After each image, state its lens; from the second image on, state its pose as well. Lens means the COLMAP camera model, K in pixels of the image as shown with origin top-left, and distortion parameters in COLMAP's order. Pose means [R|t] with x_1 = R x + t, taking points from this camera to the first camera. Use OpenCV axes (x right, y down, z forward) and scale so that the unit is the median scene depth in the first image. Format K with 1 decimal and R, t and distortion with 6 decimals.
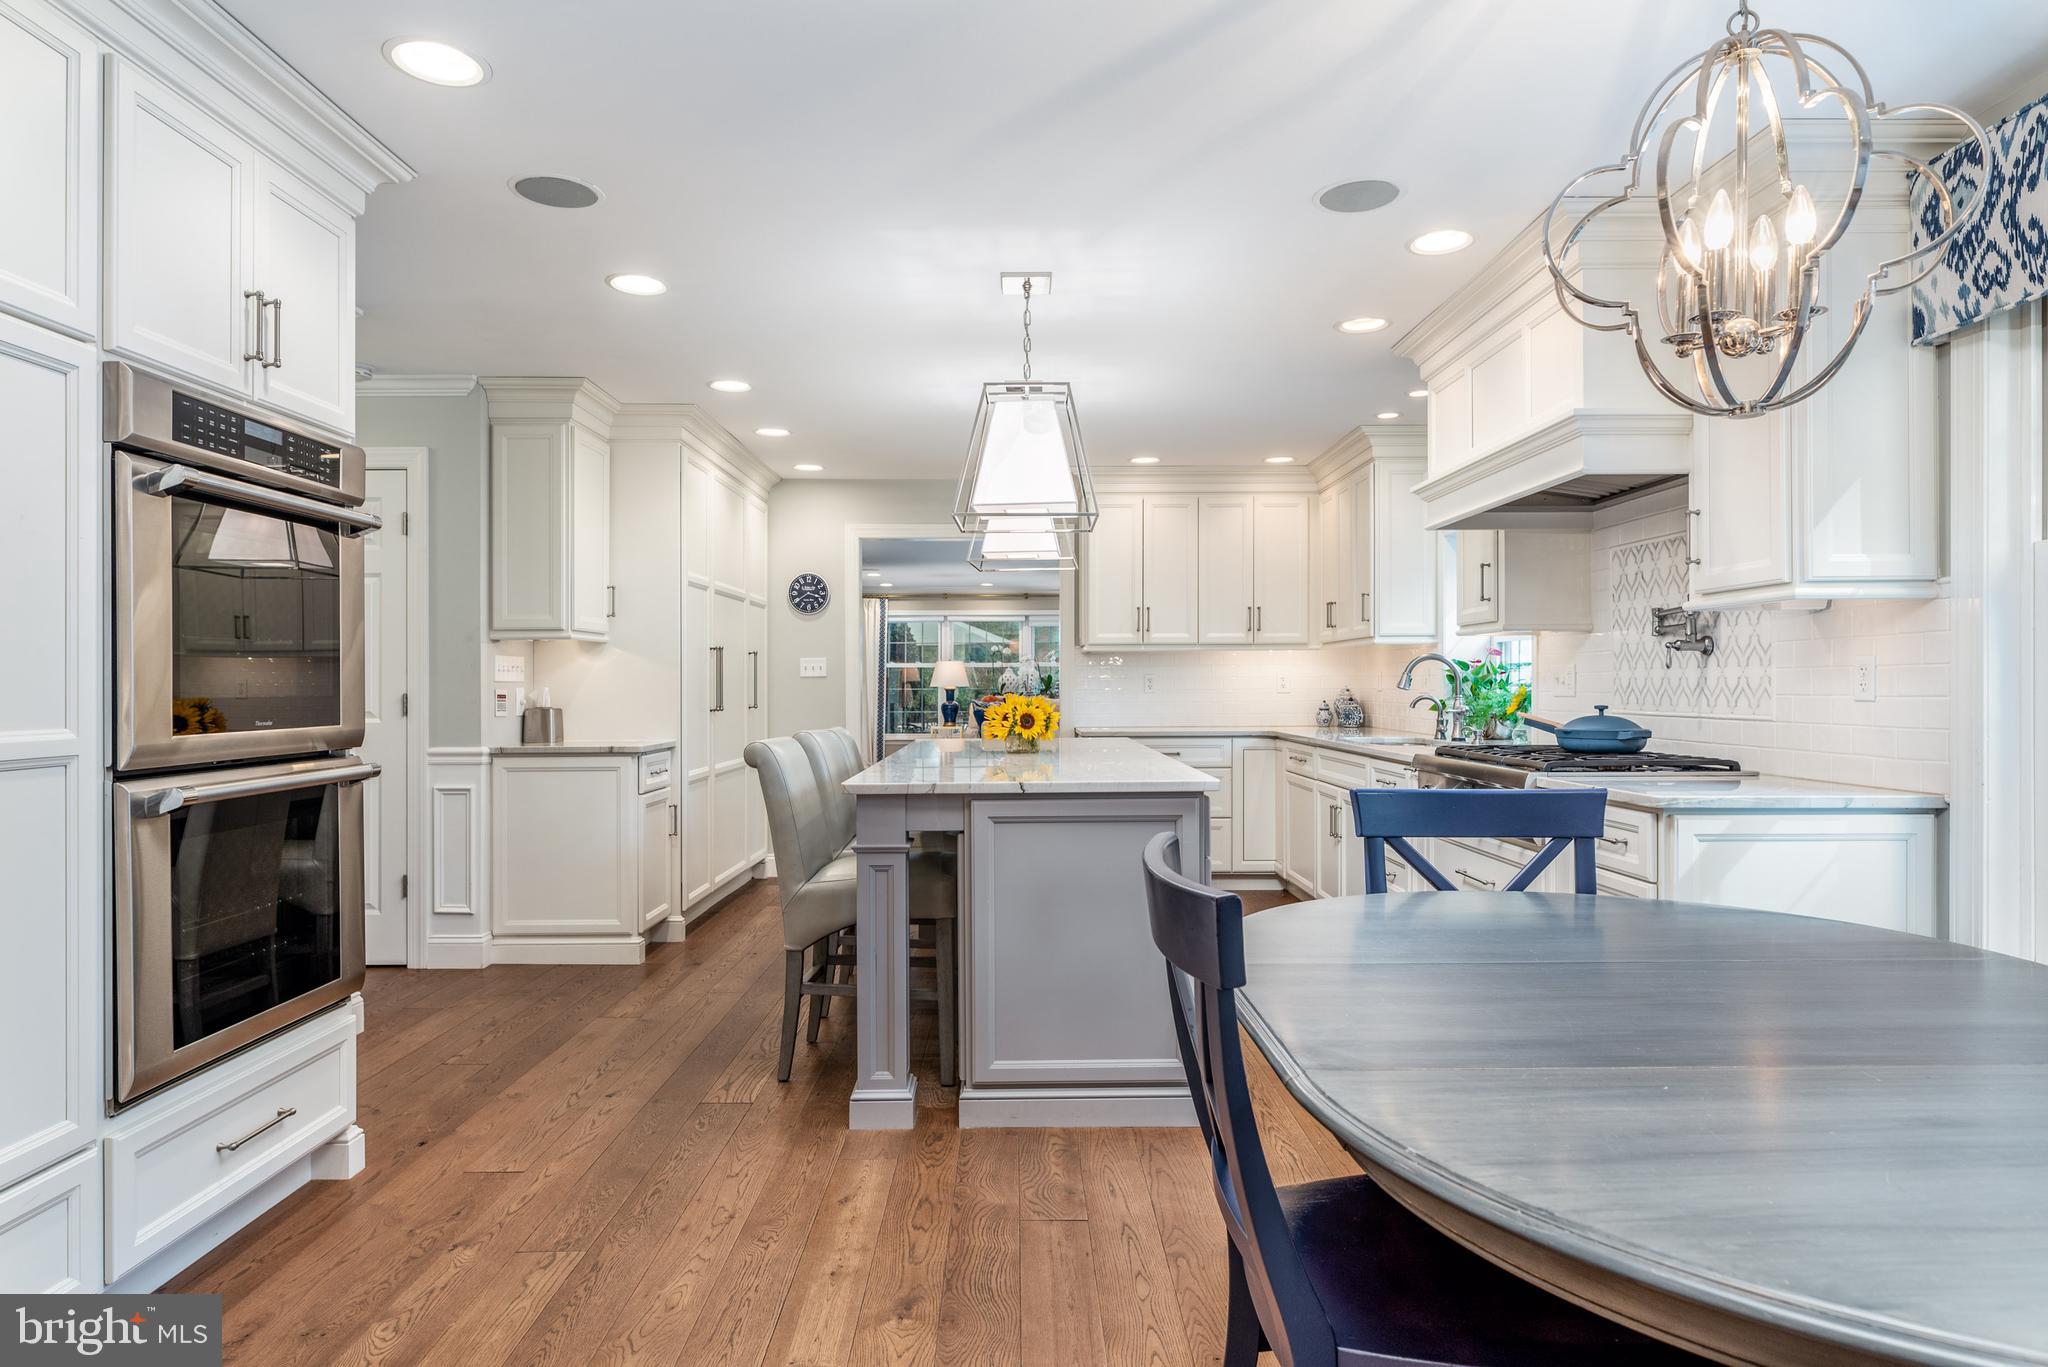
lens RADIAL K [[1192.7, 0, 1032.8], [0, 1192.7, 686.7], [0, 0, 1]] dist [0.000463, -0.001565]
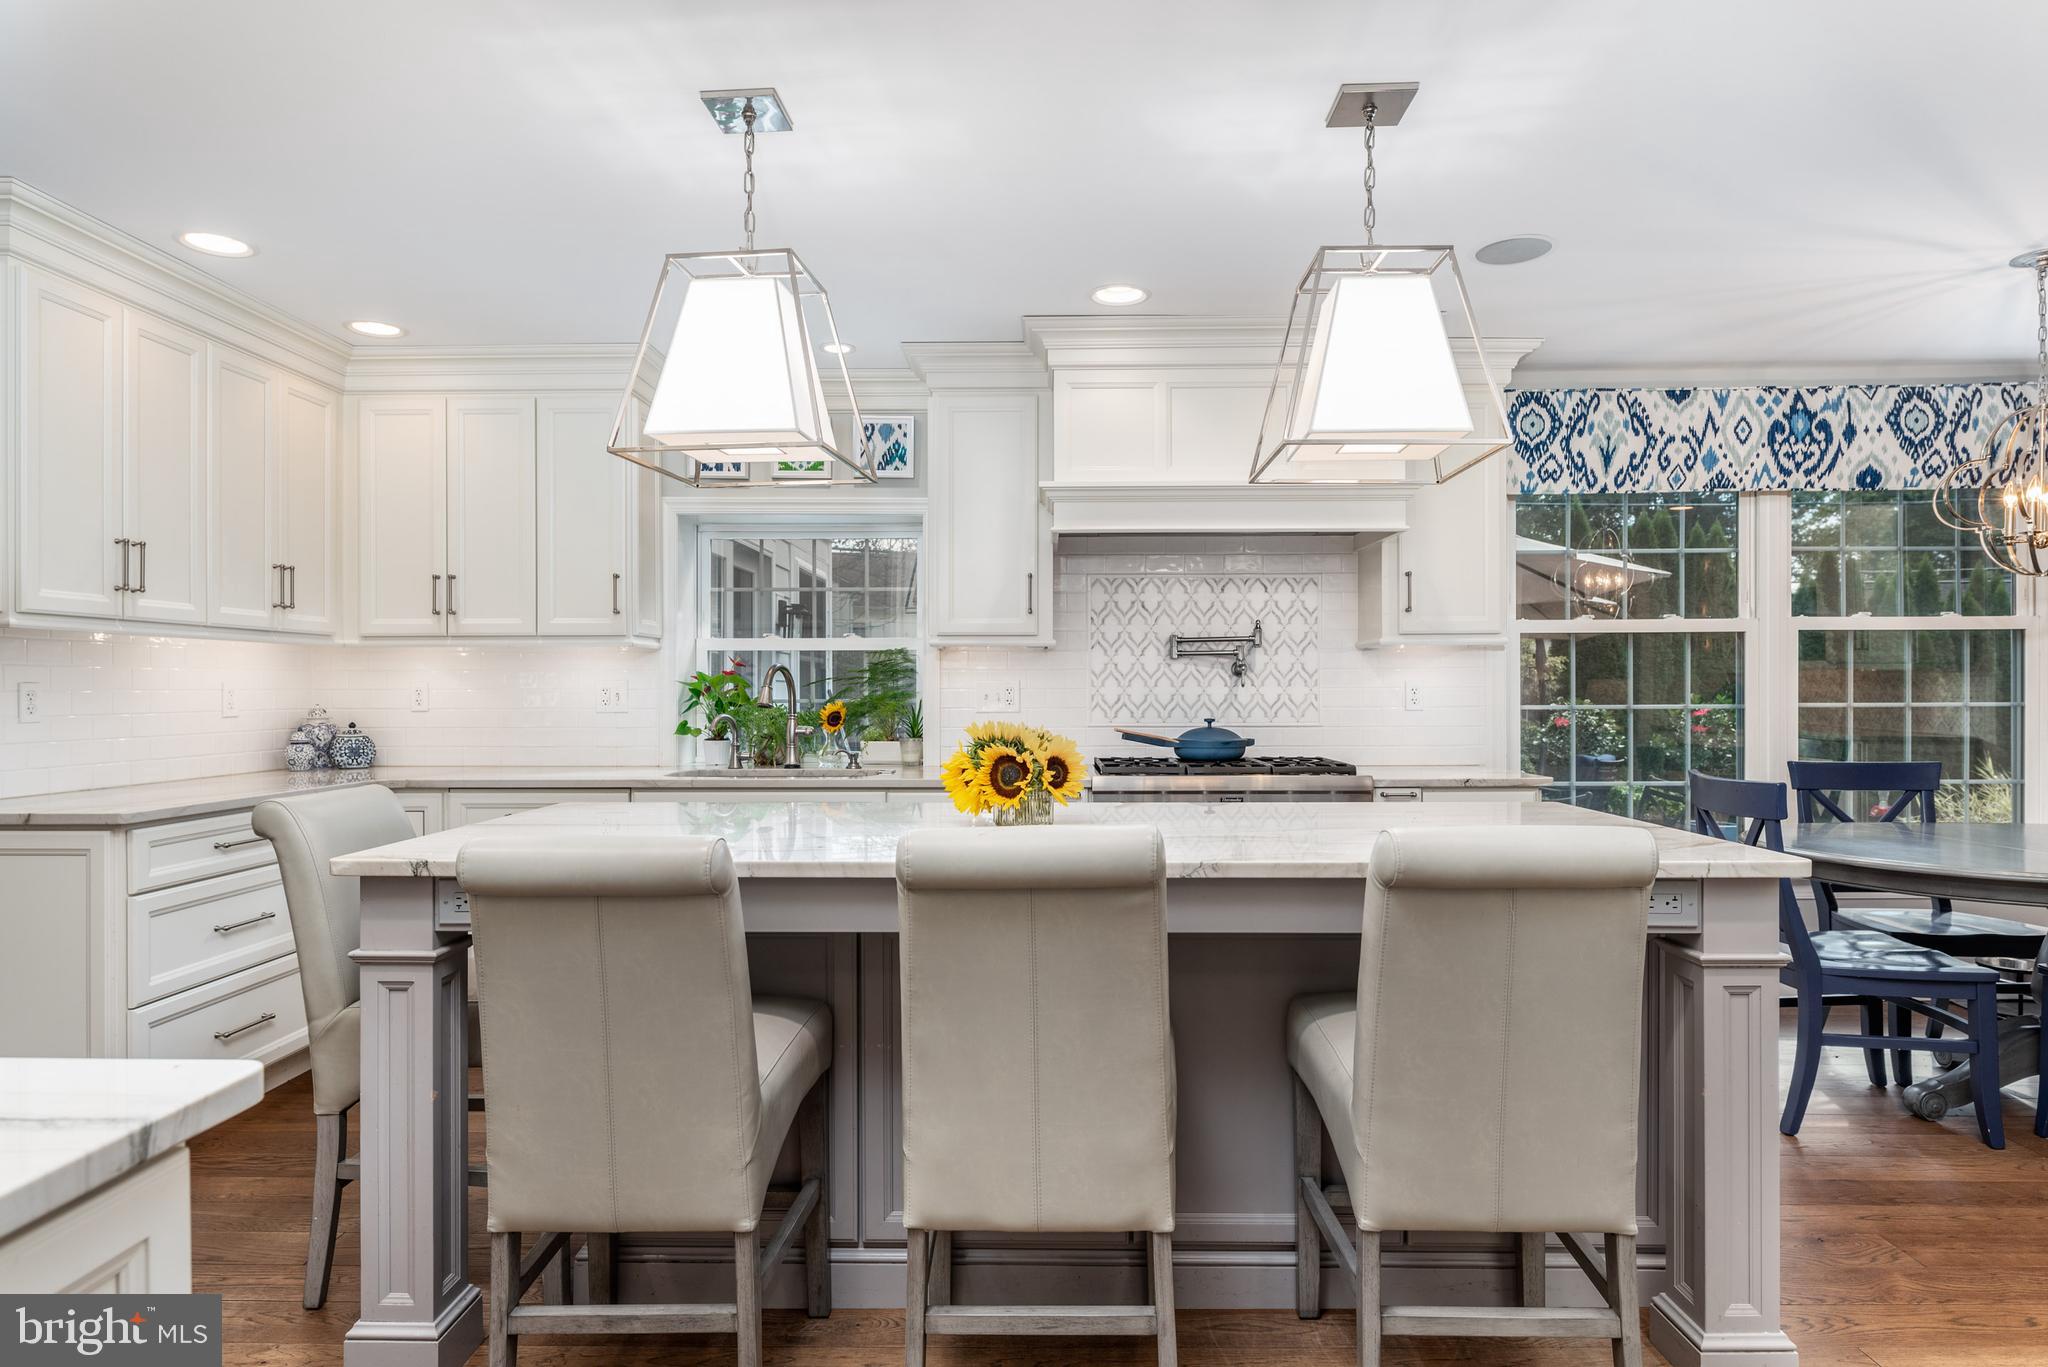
lens RADIAL K [[1192.7, 0, 1027.6], [0, 1192.7, 680.2], [0, 0, 1]] dist [0.000463, -0.001565]
pose [[0.036545, 0.003798, 0.999325, -1.018470], [0.000742, 0.999992, -0.003828, -0.025863], [-0.999332, 0.000882, 0.036542, 1.719001]]
